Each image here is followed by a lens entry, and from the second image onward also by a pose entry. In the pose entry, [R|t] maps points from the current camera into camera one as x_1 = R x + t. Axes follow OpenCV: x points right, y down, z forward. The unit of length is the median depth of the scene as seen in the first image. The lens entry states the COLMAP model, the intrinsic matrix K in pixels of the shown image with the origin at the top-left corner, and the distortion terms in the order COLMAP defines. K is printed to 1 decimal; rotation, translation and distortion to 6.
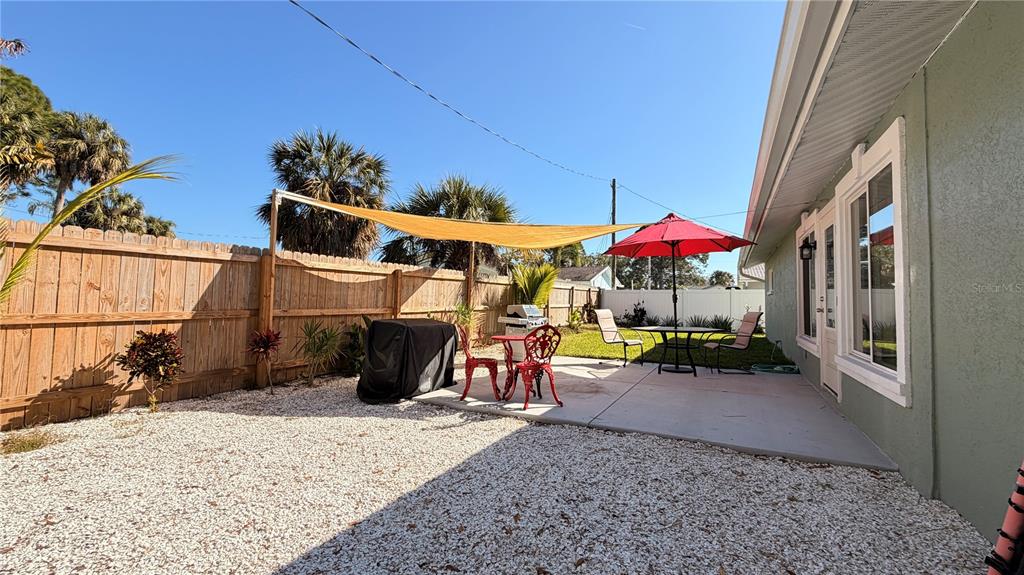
lens RADIAL K [[407.7, 0, 508.2], [0, 407.7, 285.9], [0, 0, 1]] dist [-0.000711, 0.000304]
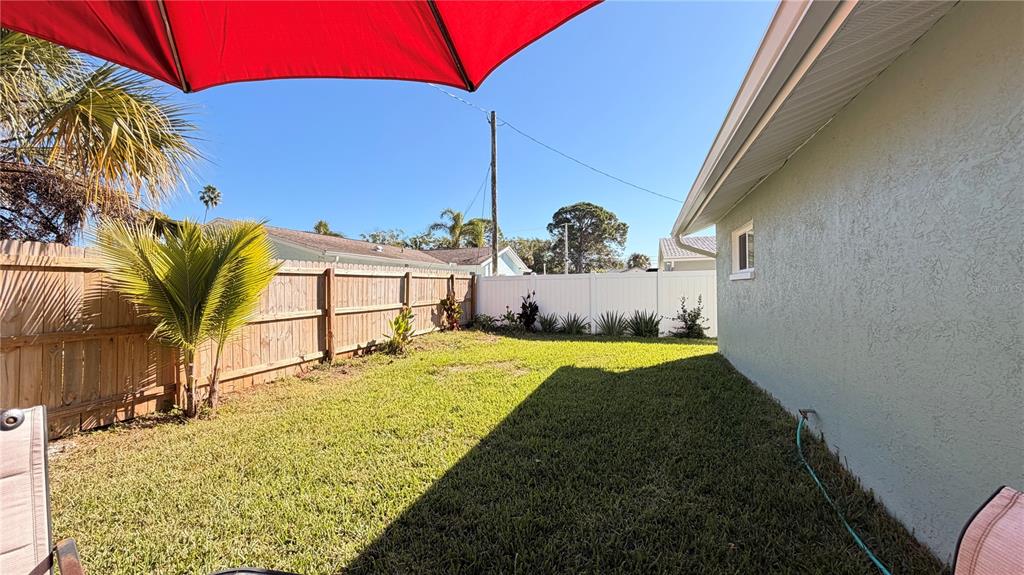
lens RADIAL K [[407.7, 0, 508.2], [0, 407.7, 285.9], [0, 0, 1]] dist [-0.000711, 0.000304]
pose [[0.984564, -0.027280, 0.172887, 0.175114], [0.021640, 0.999173, 0.034423, 0.003512], [-0.173684, -0.030150, 0.984340, 0.354118]]
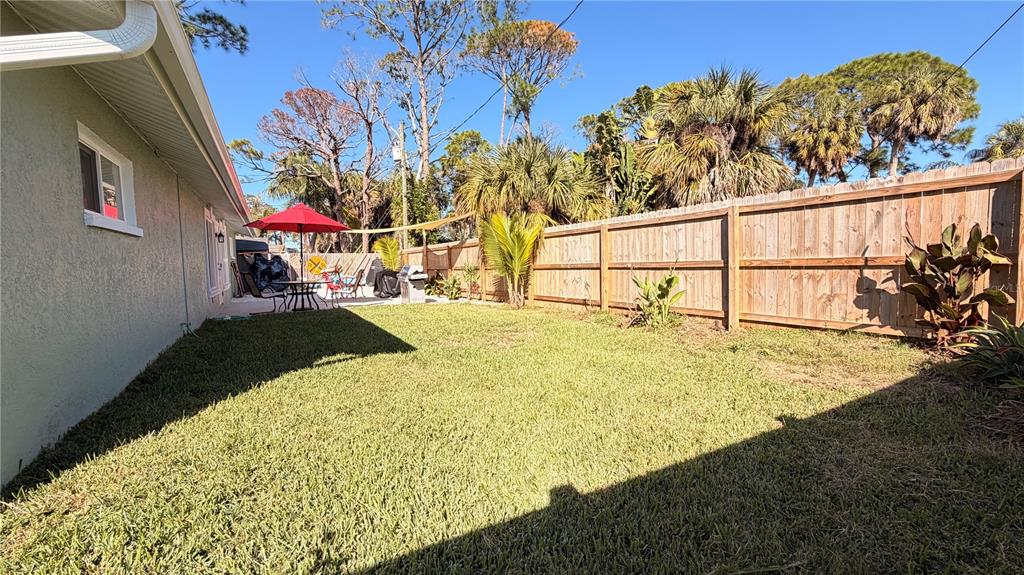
lens RADIAL K [[407.7, 0, 508.2], [0, 407.7, 285.9], [0, 0, 1]] dist [-0.000711, 0.000304]
pose [[-0.514951, 0.101386, -0.851203, 0.498247], [0.100537, 0.993271, 0.057485, 0.026573], [0.851304, -0.055975, -0.521679, 0.937410]]
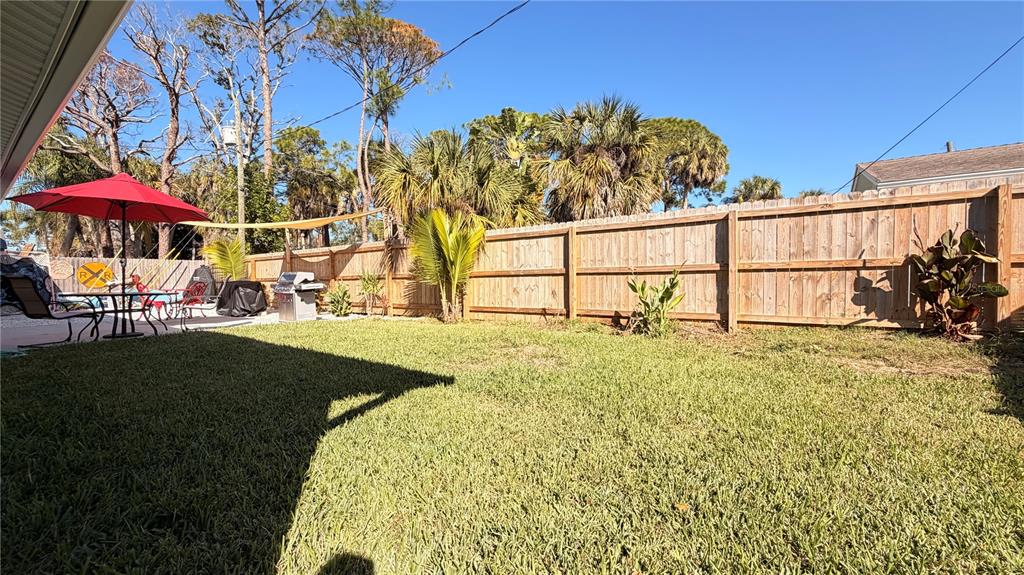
lens RADIAL K [[407.7, 0, 508.2], [0, 407.7, 285.9], [0, 0, 1]] dist [-0.000711, 0.000304]
pose [[-0.128609, 0.064336, -0.989606, 0.482344], [0.084610, 0.994967, 0.053689, 0.027820], [0.988079, -0.076826, -0.133405, 0.787334]]
